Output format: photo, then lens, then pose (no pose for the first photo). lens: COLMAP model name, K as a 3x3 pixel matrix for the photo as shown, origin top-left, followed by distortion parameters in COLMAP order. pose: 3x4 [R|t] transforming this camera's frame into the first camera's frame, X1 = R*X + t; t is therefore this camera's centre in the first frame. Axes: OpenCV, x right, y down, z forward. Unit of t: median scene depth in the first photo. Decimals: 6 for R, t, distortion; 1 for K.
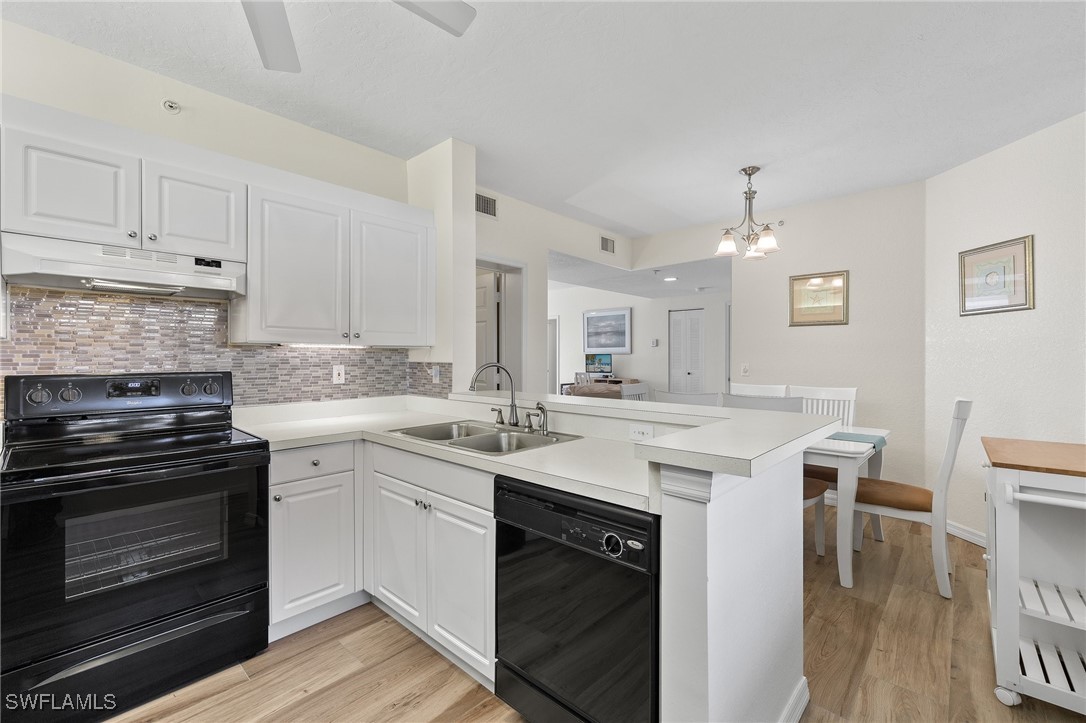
lens RADIAL K [[460.8, 0, 545.5], [0, 460.8, 359.3], [0, 0, 1]] dist [0.000035, -0.000133]
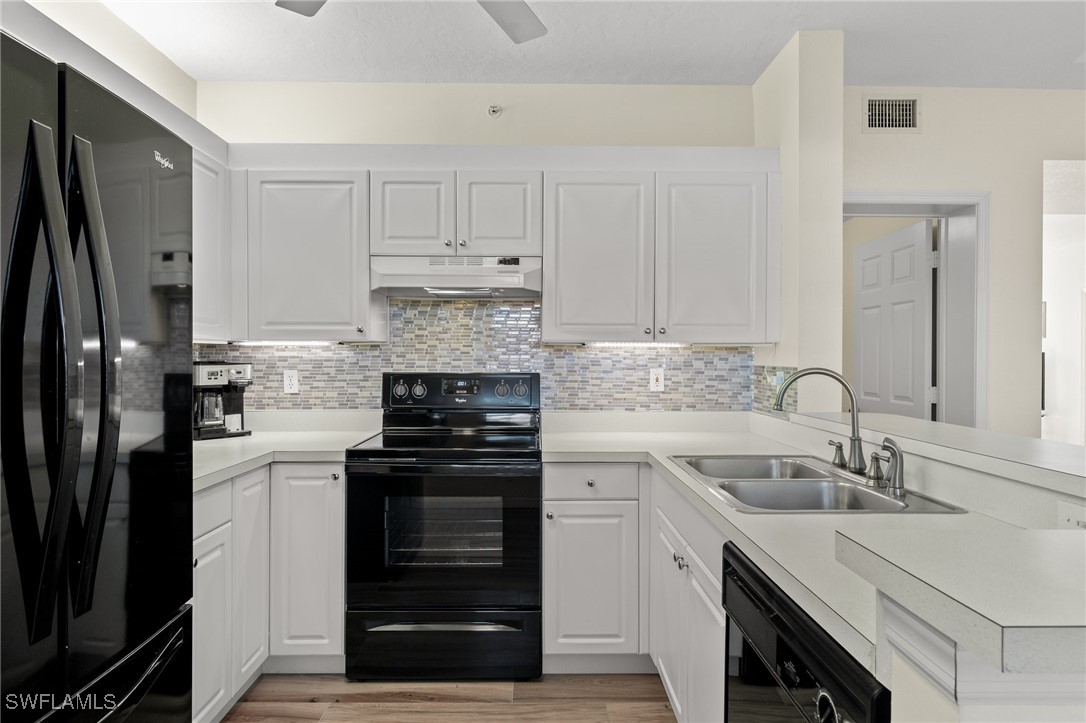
lens RADIAL K [[608.4, 0, 543.0], [0, 608.4, 361.5], [0, 0, 1]] dist [-0.004347, -0.000593]
pose [[0.680785, 0.006261, -0.732457, 0.239134], [-0.007298, 0.999972, 0.001765, 0.000421], [0.732447, 0.004144, 0.680811, 0.161912]]
